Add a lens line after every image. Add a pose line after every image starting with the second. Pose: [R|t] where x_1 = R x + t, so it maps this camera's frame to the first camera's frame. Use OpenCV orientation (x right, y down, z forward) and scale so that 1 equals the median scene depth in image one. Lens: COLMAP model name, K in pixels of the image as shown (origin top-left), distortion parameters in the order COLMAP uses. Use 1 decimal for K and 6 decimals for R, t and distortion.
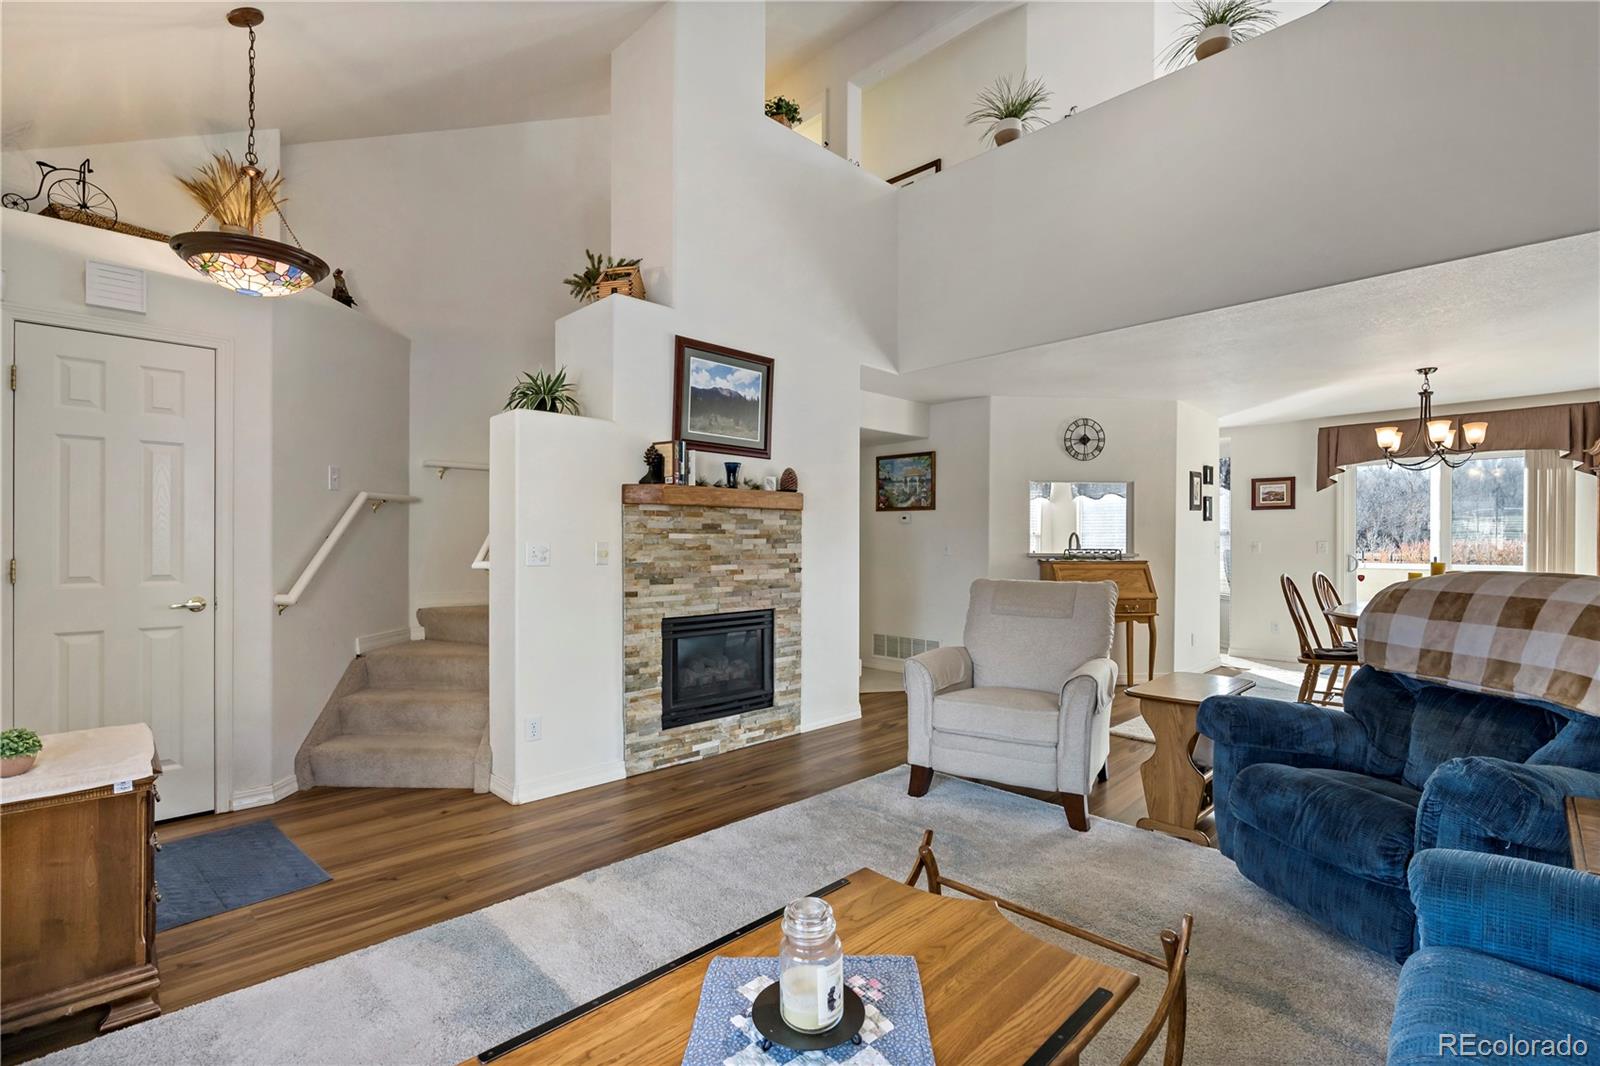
lens RADIAL K [[729.7, 0, 797.6], [0, 729.7, 542.7], [0, 0, 1]] dist [-0.008223, 0.000103]
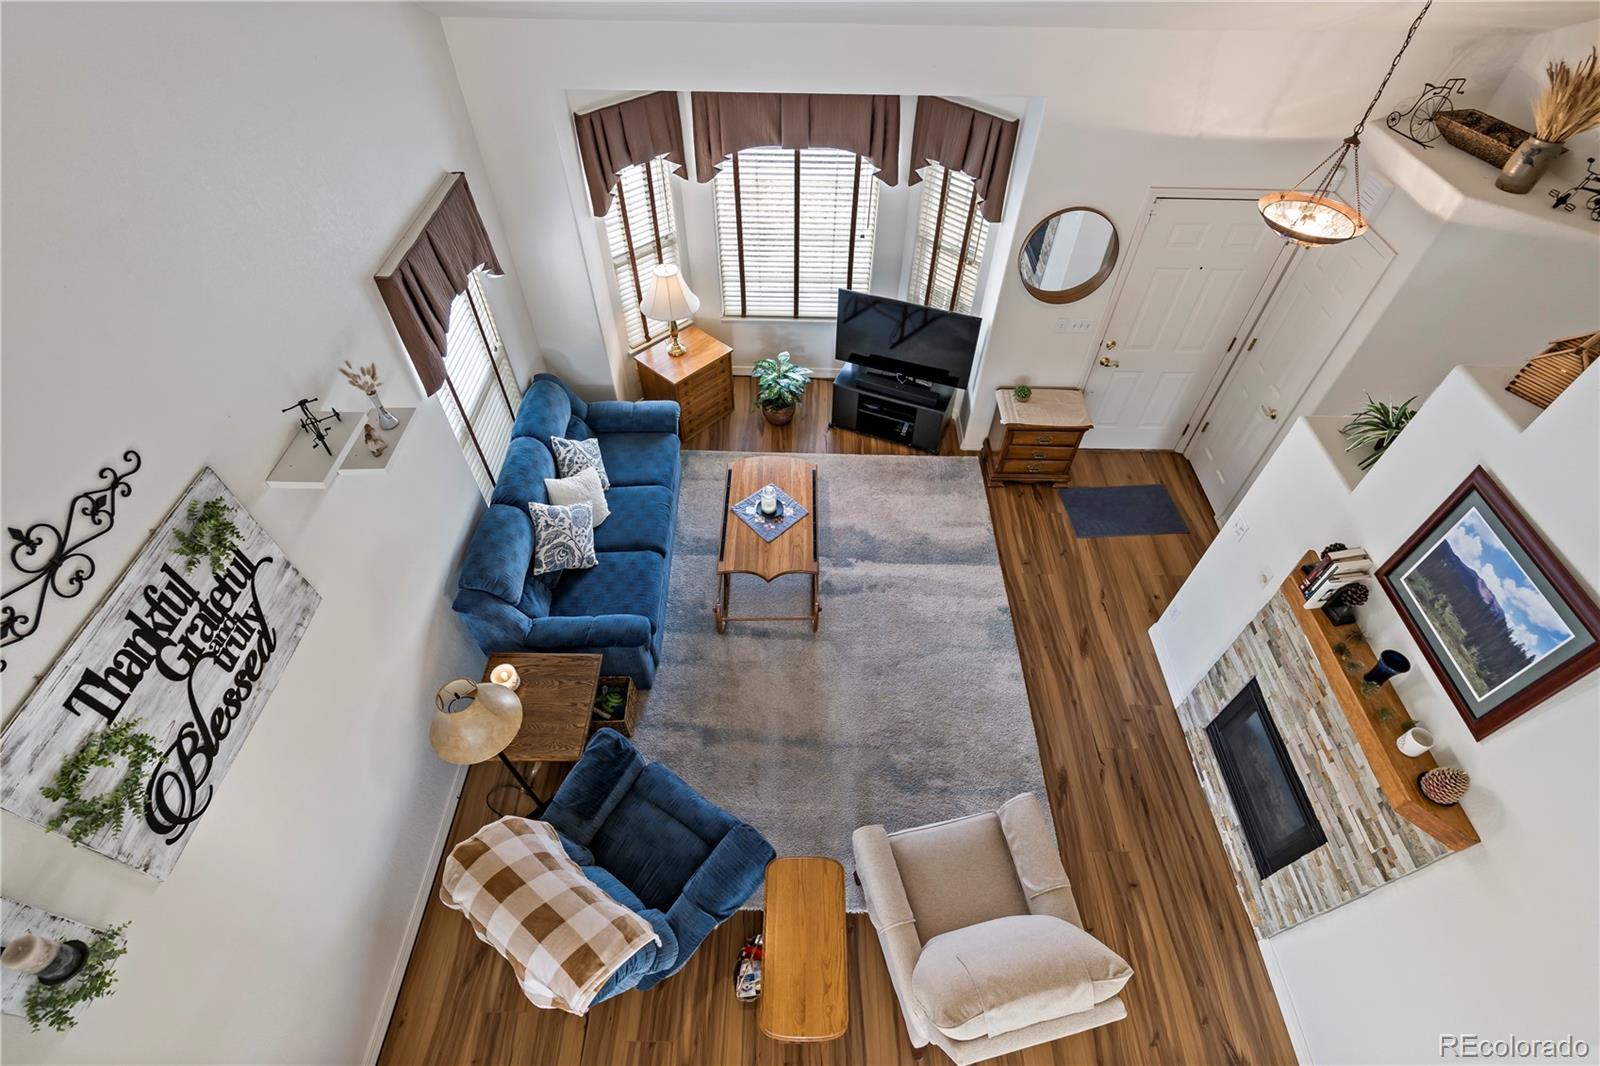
lens RADIAL K [[729.7, 0, 796.0], [0, 729.7, 535.7], [0, 0, 1]] dist [-0.008223, 0.000103]
pose [[-0.709061, 0.532229, -0.462563, 0.553649], [-0.007822, 0.650005, 0.759890, -0.696798], [0.705104, 0.542426, -0.456730, 0.884478]]
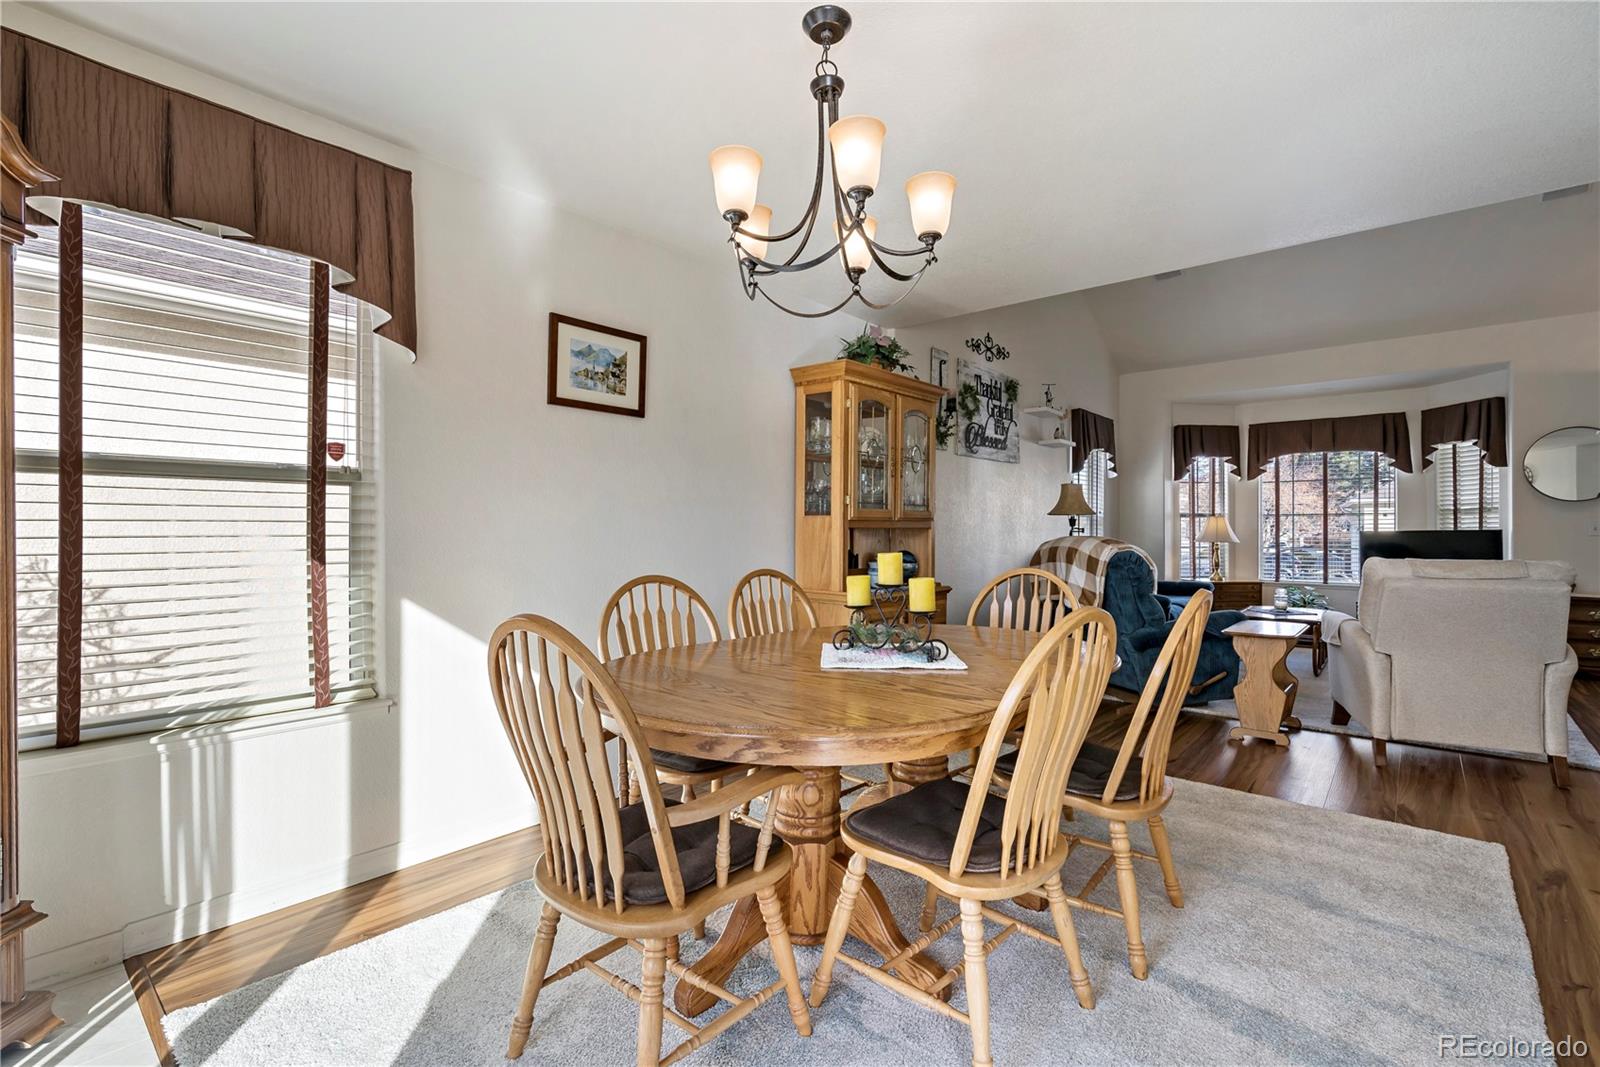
lens RADIAL K [[729.7, 0, 791.7], [0, 729.7, 532.2], [0, 0, 1]] dist [-0.008223, 0.000103]
pose [[-0.996468, -0.000125, -0.083979, 1.184014], [-0.000337, 0.999997, 0.002512, 0.015730], [0.083978, 0.002531, -0.996464, 1.745694]]
